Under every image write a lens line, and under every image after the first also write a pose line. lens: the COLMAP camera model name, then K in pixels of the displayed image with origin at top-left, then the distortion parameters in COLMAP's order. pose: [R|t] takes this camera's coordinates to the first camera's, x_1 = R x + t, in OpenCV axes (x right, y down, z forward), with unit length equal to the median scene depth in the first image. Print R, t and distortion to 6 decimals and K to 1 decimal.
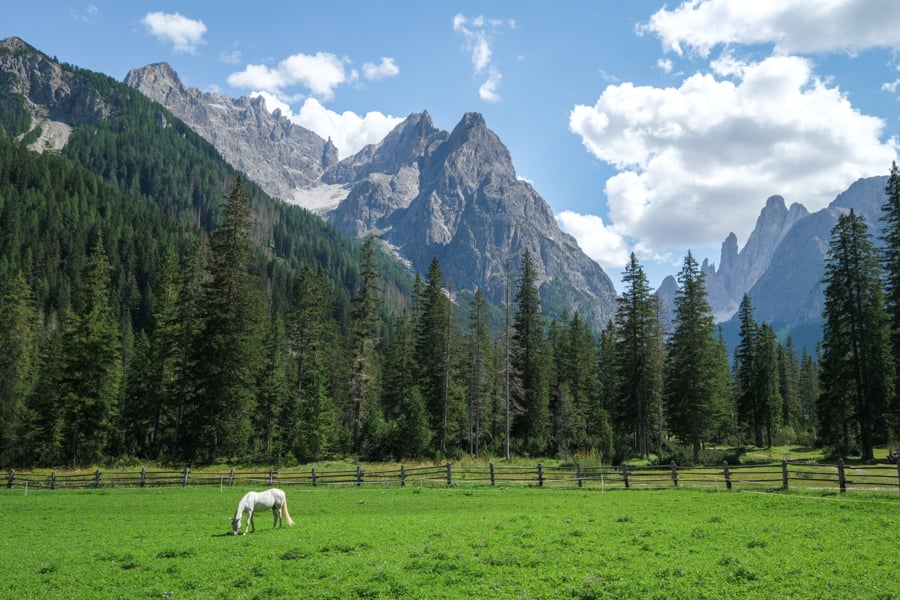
lens RADIAL K [[673.4, 0, 450.0], [0, 673.4, 300.0], [0, 0, 1]] dist [0.026751, -0.000296]
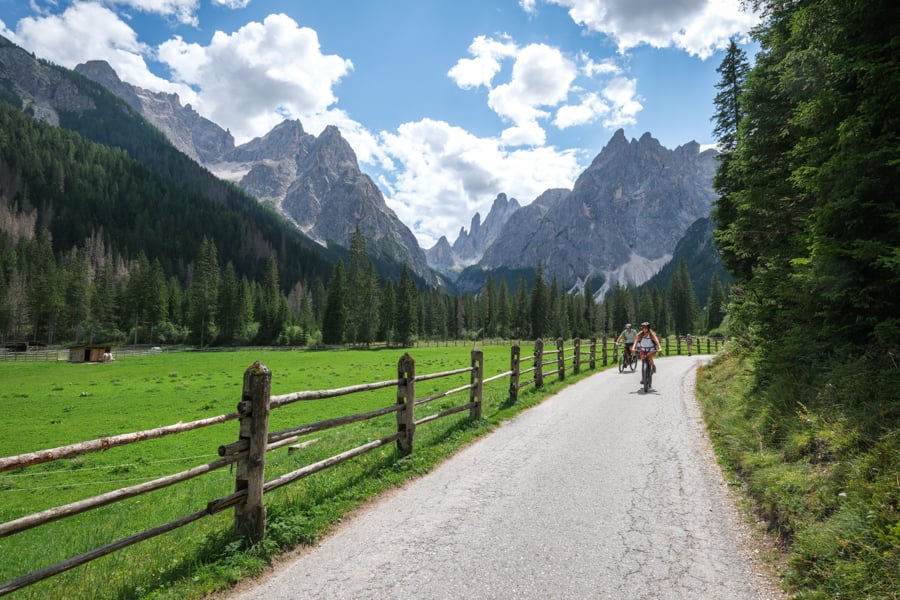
lens RADIAL K [[673.4, 0, 450.0], [0, 673.4, 300.0], [0, 0, 1]] dist [0.026751, -0.000296]
pose [[0.921143, 0.009481, 0.389108, -0.319815], [-0.037827, 0.997151, 0.065254, 0.010777], [-0.387381, -0.074827, 0.918878, -0.565767]]
